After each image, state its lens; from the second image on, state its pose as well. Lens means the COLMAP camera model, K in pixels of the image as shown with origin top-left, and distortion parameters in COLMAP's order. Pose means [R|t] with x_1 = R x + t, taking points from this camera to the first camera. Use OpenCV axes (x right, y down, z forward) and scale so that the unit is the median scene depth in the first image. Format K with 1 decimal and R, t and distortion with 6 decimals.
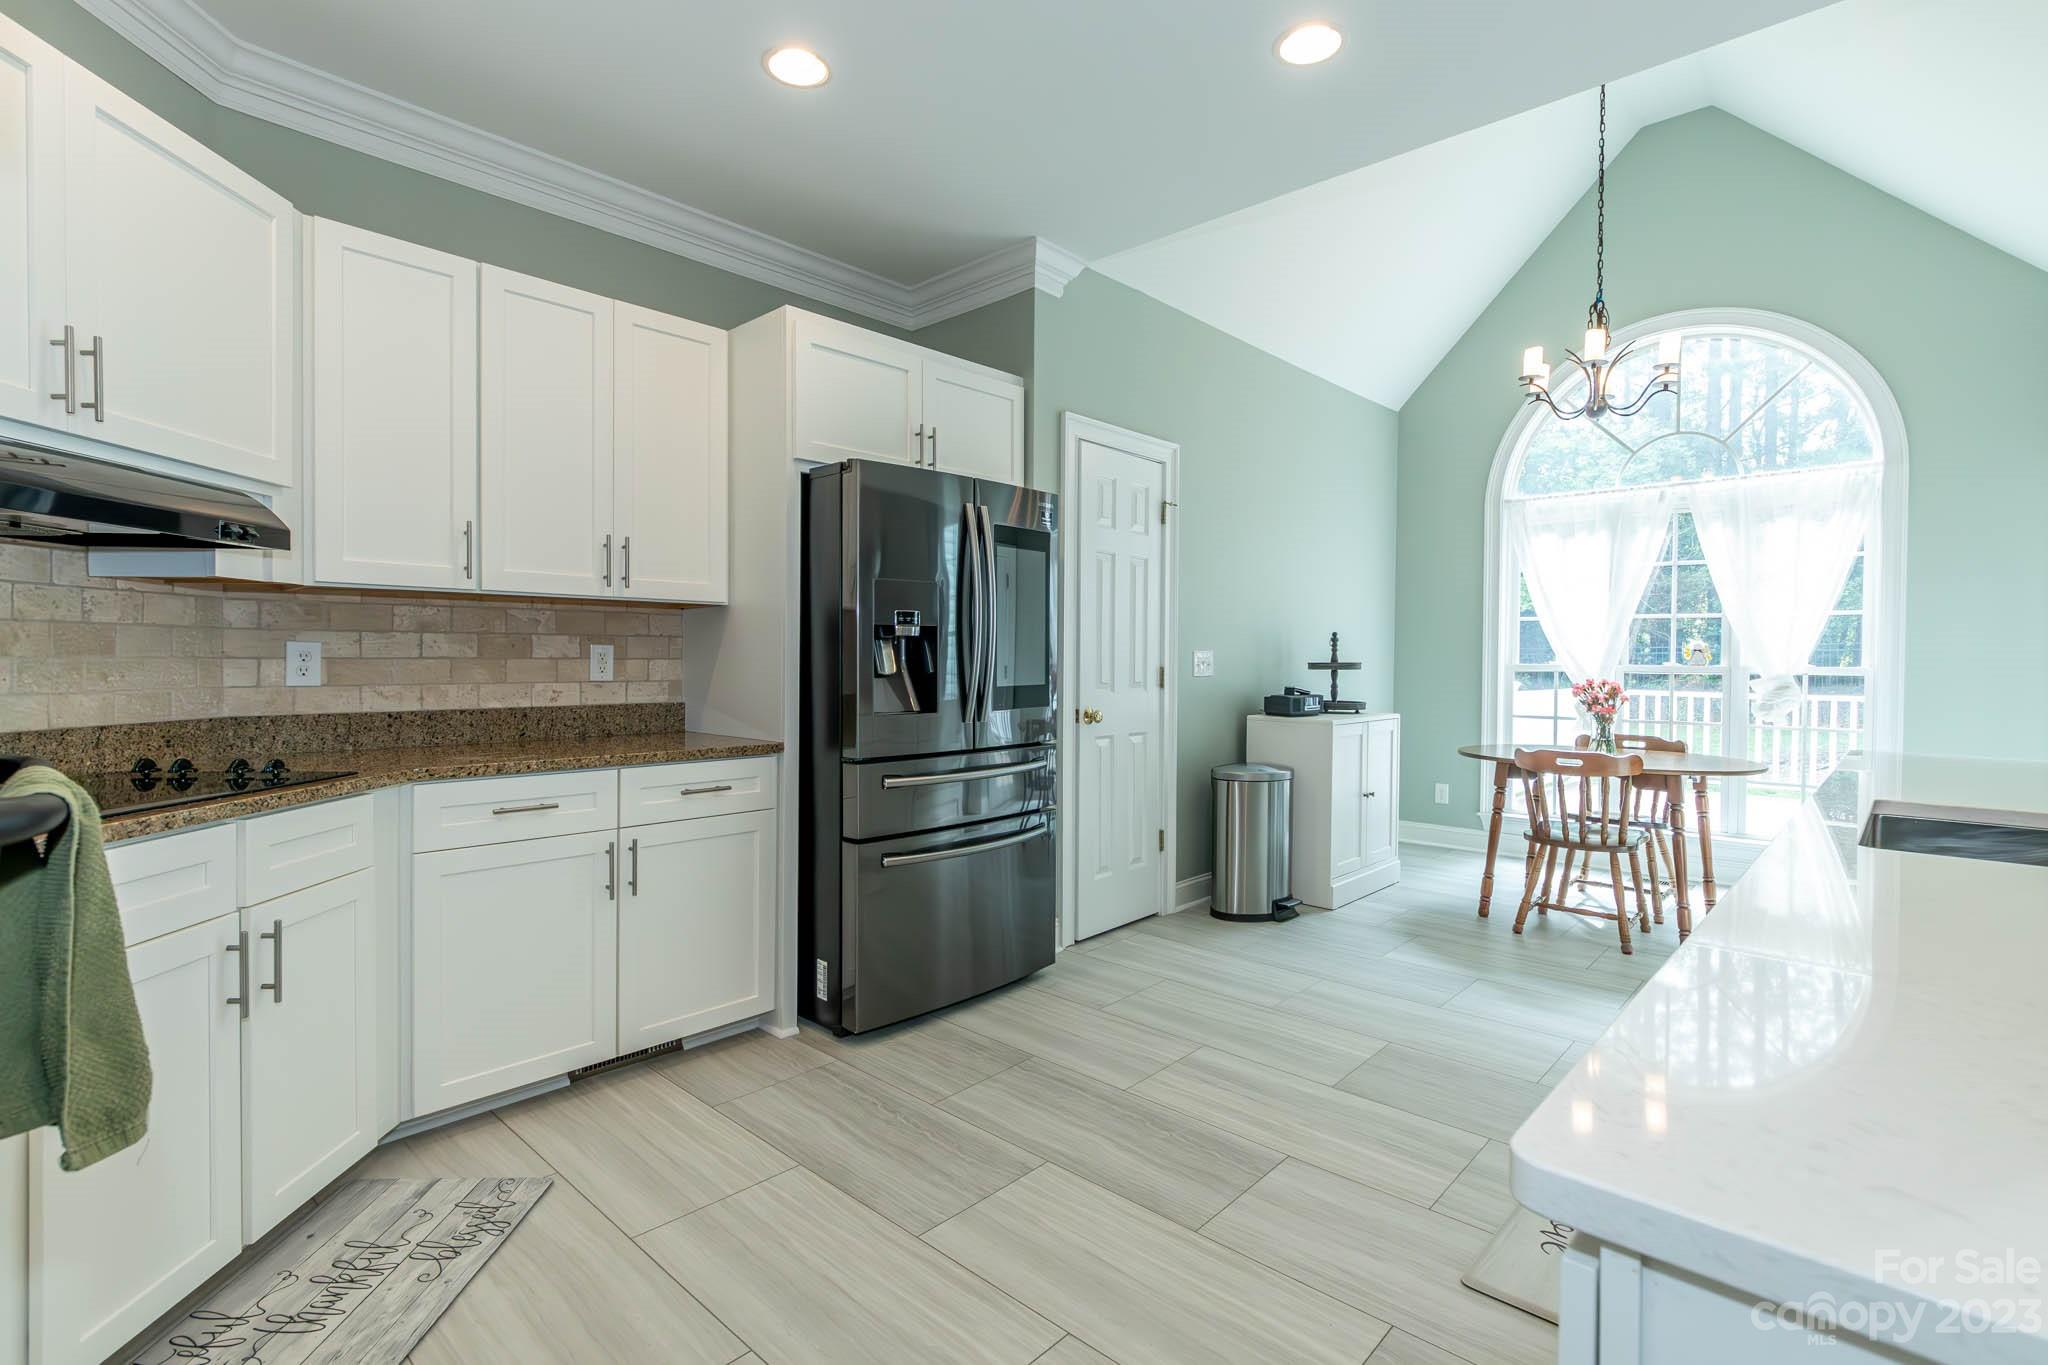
lens RADIAL K [[971.3, 0, 1001.1], [0, 971.3, 669.1], [0, 0, 1]] dist [0.000110, 0.000106]
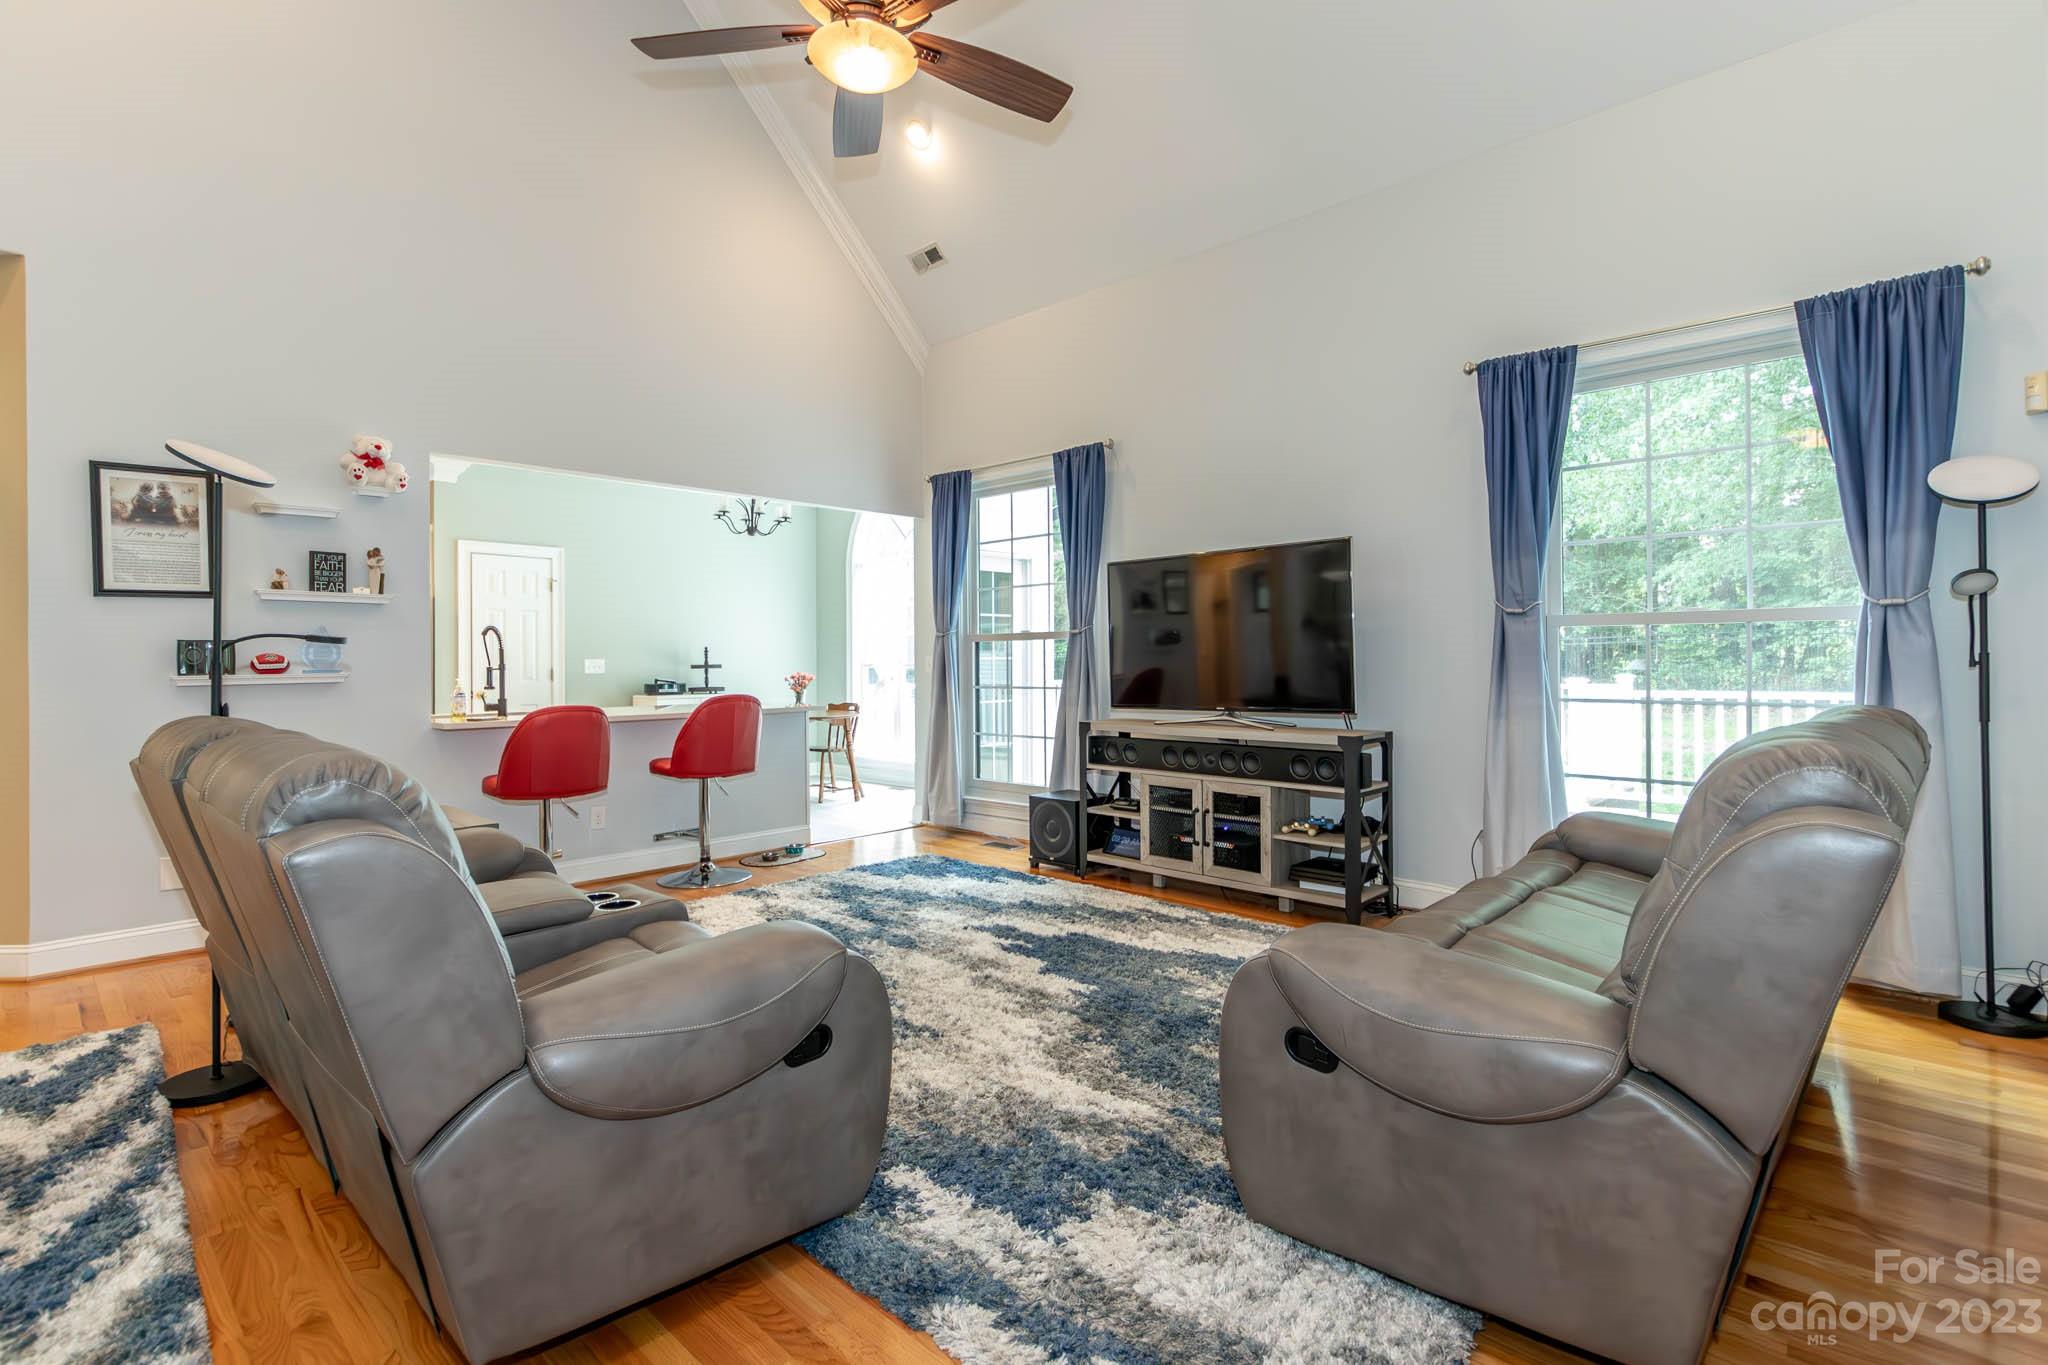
lens RADIAL K [[956.8, 0, 1014.7], [0, 956.8, 658.8], [0, 0, 1]] dist [0.002478, -0.000344]
pose [[0.999874, -0.014324, 0.006779, 1.695018], [0.014429, 0.999773, -0.015674, 0.032684], [-0.006553, 0.015770, 0.999854, -1.362094]]
